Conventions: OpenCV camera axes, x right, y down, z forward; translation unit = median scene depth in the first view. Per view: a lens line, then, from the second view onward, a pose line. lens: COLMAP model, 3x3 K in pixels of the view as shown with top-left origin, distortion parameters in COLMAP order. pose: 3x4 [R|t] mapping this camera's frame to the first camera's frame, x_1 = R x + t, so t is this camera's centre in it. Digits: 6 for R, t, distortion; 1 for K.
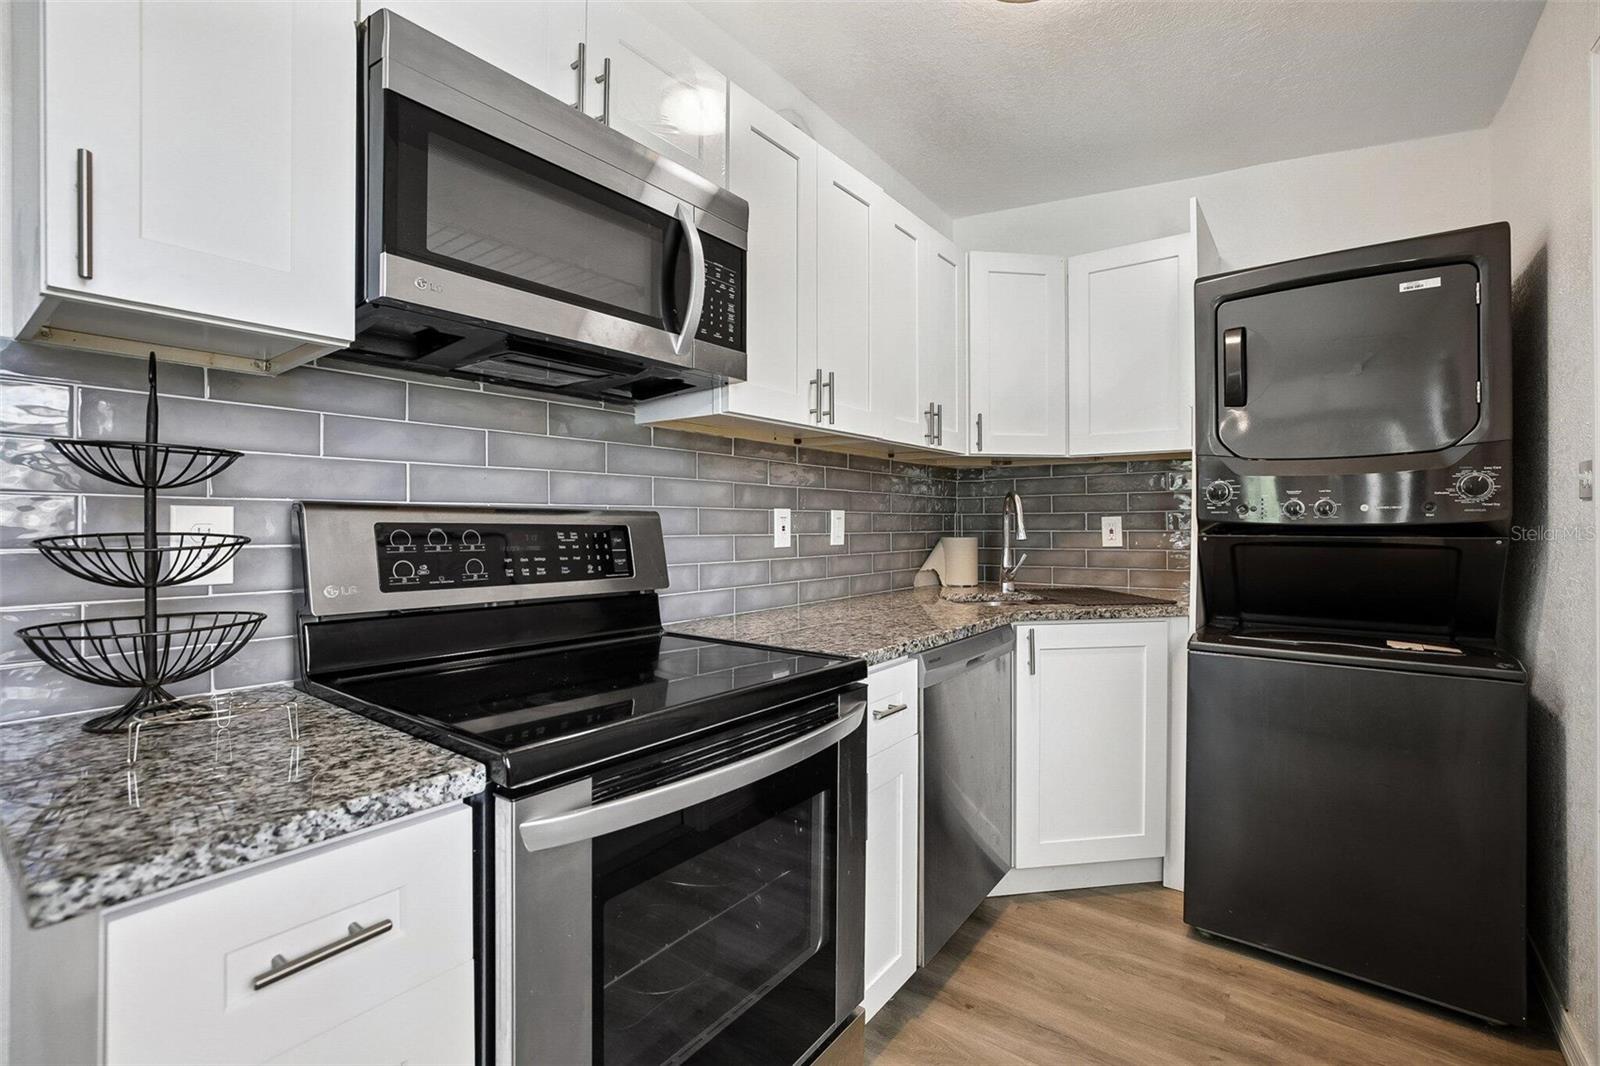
lens RADIAL K [[718.0, 0, 800.0], [0, 718.0, 533.0], [0, 0, 1]] dist [-0.019461, 0.000563]
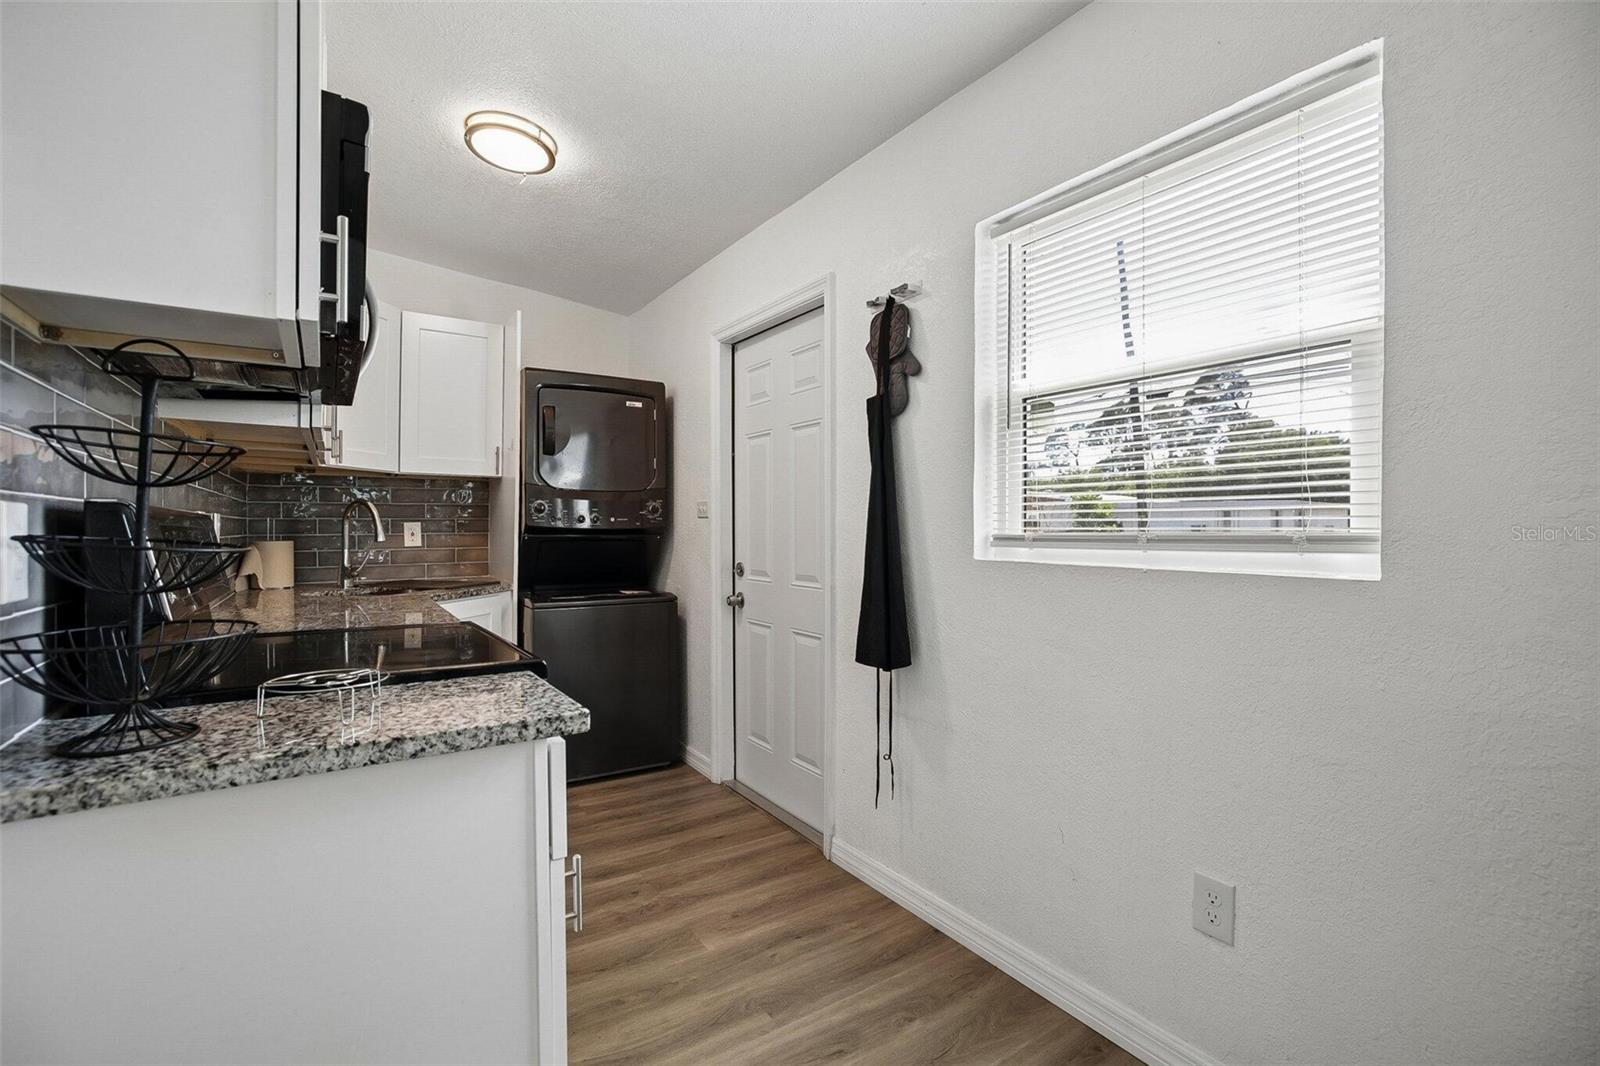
lens RADIAL K [[718.0, 0, 800.0], [0, 718.0, 533.0], [0, 0, 1]] dist [-0.019461, 0.000563]
pose [[0.351198, -0.002607, 0.936298, -0.823773], [0.010680, 0.999942, -0.001222, 0.007398], [-0.936240, 0.010429, 0.351205, -0.111270]]
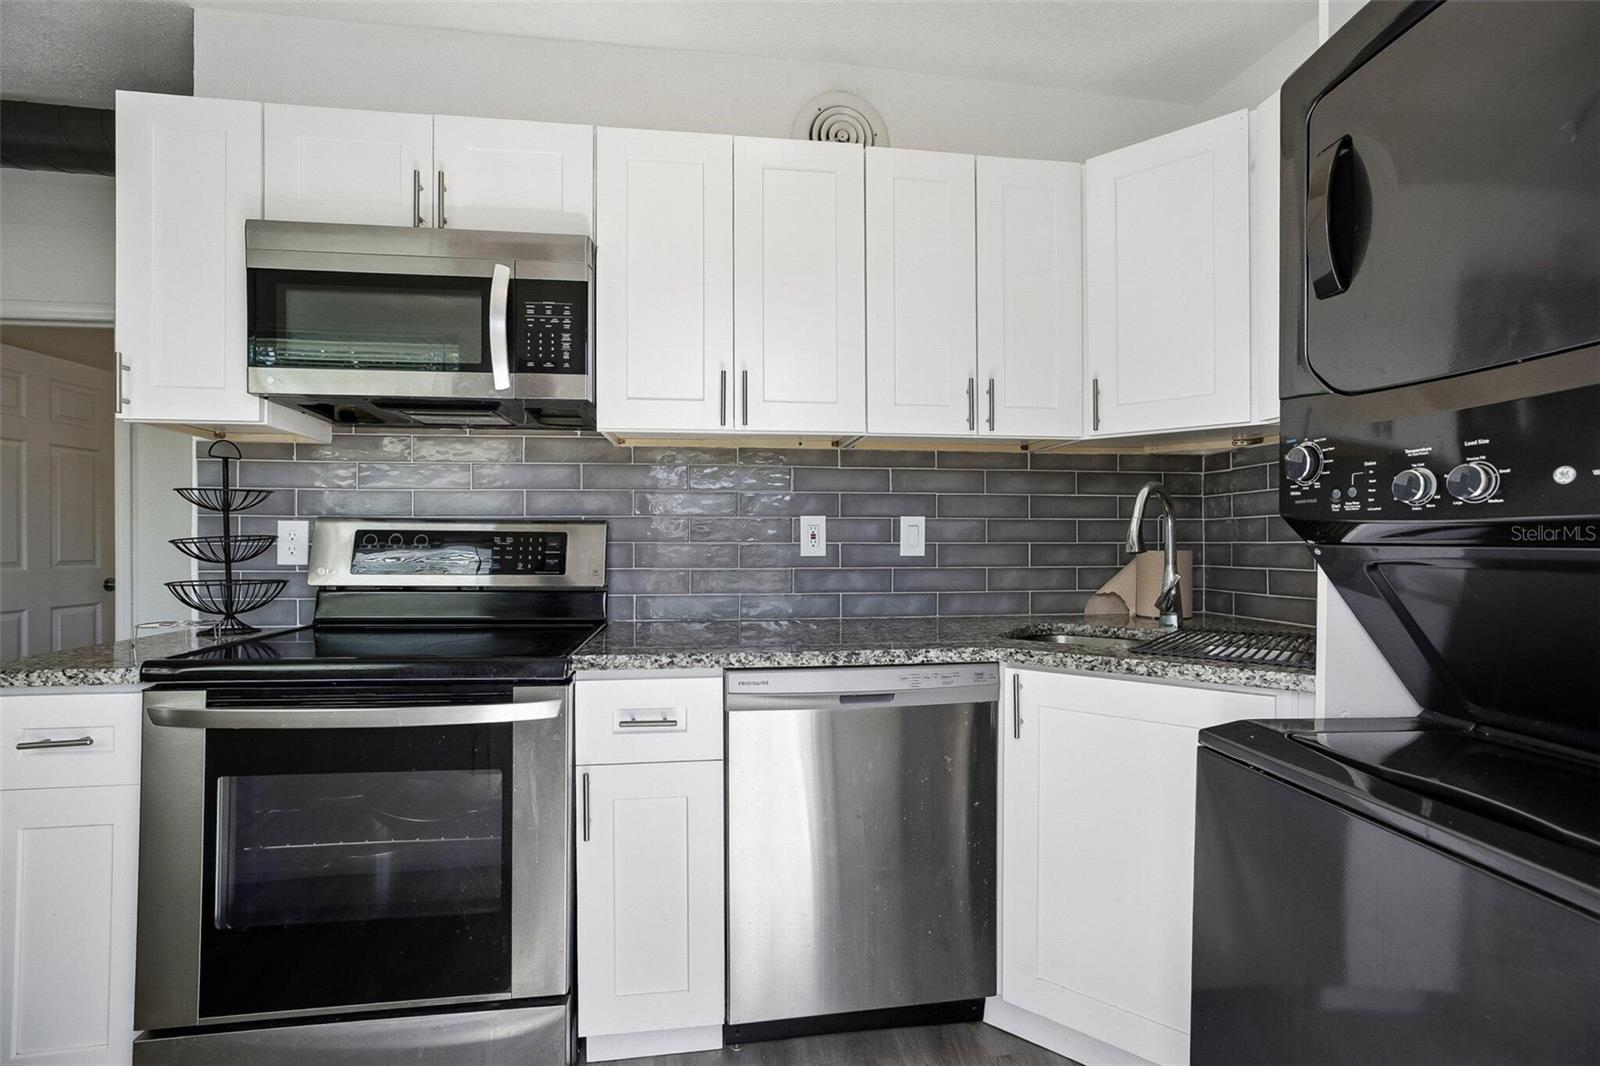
lens RADIAL K [[706.2, 0, 811.1], [0, 706.2, 548.1], [0, 0, 1]] dist [-0.026902, 0.014106]
pose [[0.698365, 0.007571, -0.715702, 0.855981], [-0.009479, 0.999954, 0.001328, 0.010422], [0.715679, 0.005857, 0.698405, 0.450387]]
